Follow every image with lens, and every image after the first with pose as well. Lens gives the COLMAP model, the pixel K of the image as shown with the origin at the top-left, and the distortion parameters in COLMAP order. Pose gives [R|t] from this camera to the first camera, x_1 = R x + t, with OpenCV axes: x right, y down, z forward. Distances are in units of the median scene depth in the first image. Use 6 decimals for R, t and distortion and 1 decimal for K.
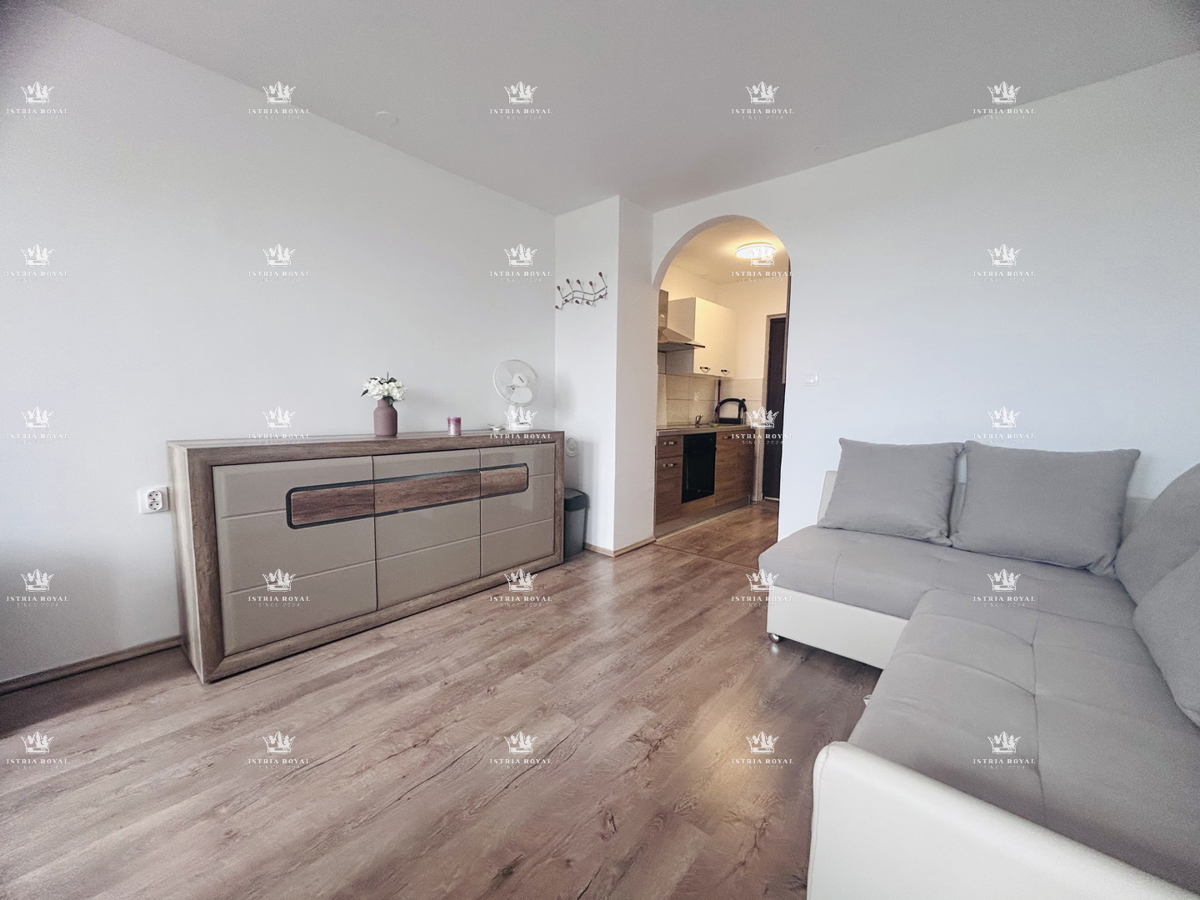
lens RADIAL K [[483.4, 0, 600.0], [0, 483.4, 452.5], [0, 0, 1]] dist [-0.001535, 0.000975]
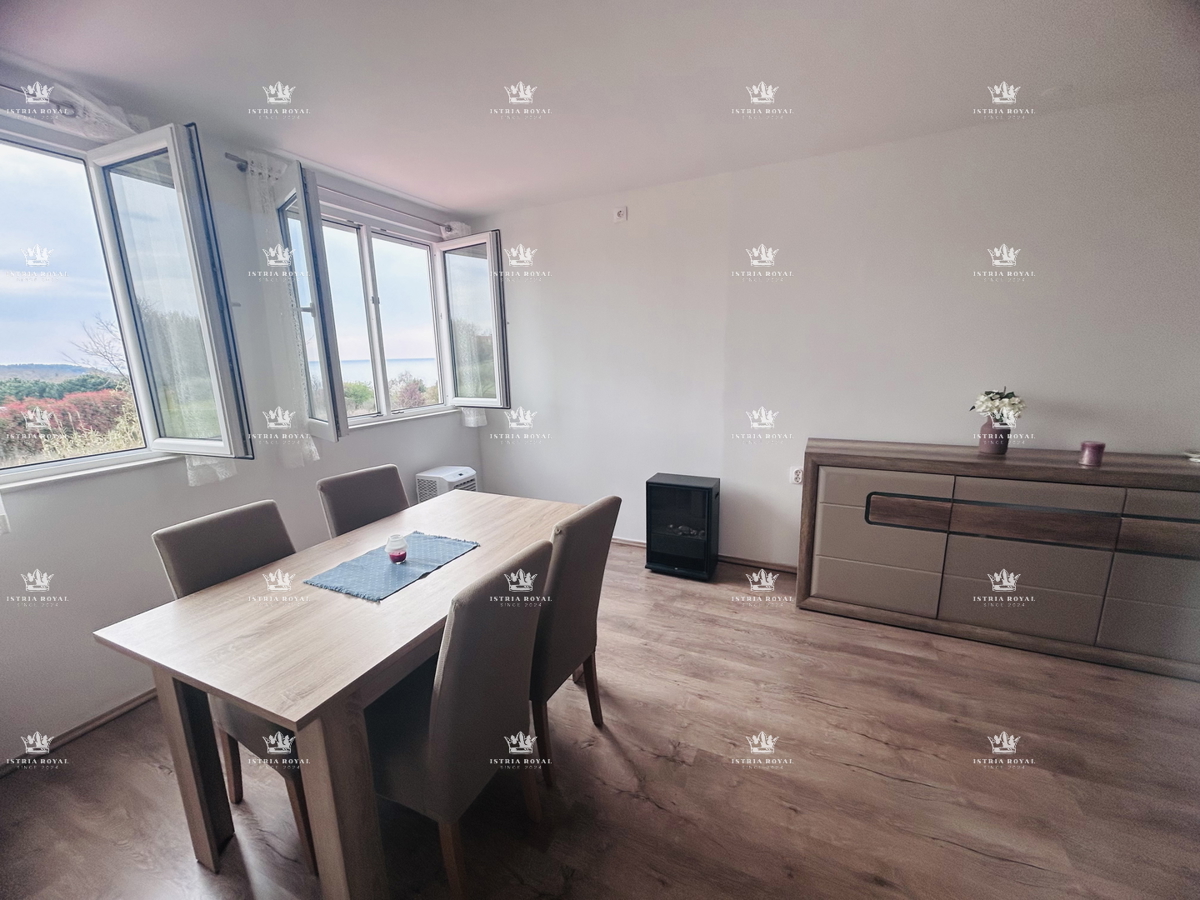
lens RADIAL K [[483.4, 0, 598.2], [0, 483.4, 453.5], [0, 0, 1]] dist [-0.001535, 0.000975]
pose [[0.266177, 0.177331, -0.947472, 0.270130], [-0.067251, 0.983953, 0.165266, -0.149395], [0.961575, 0.019729, 0.273831, -0.002686]]
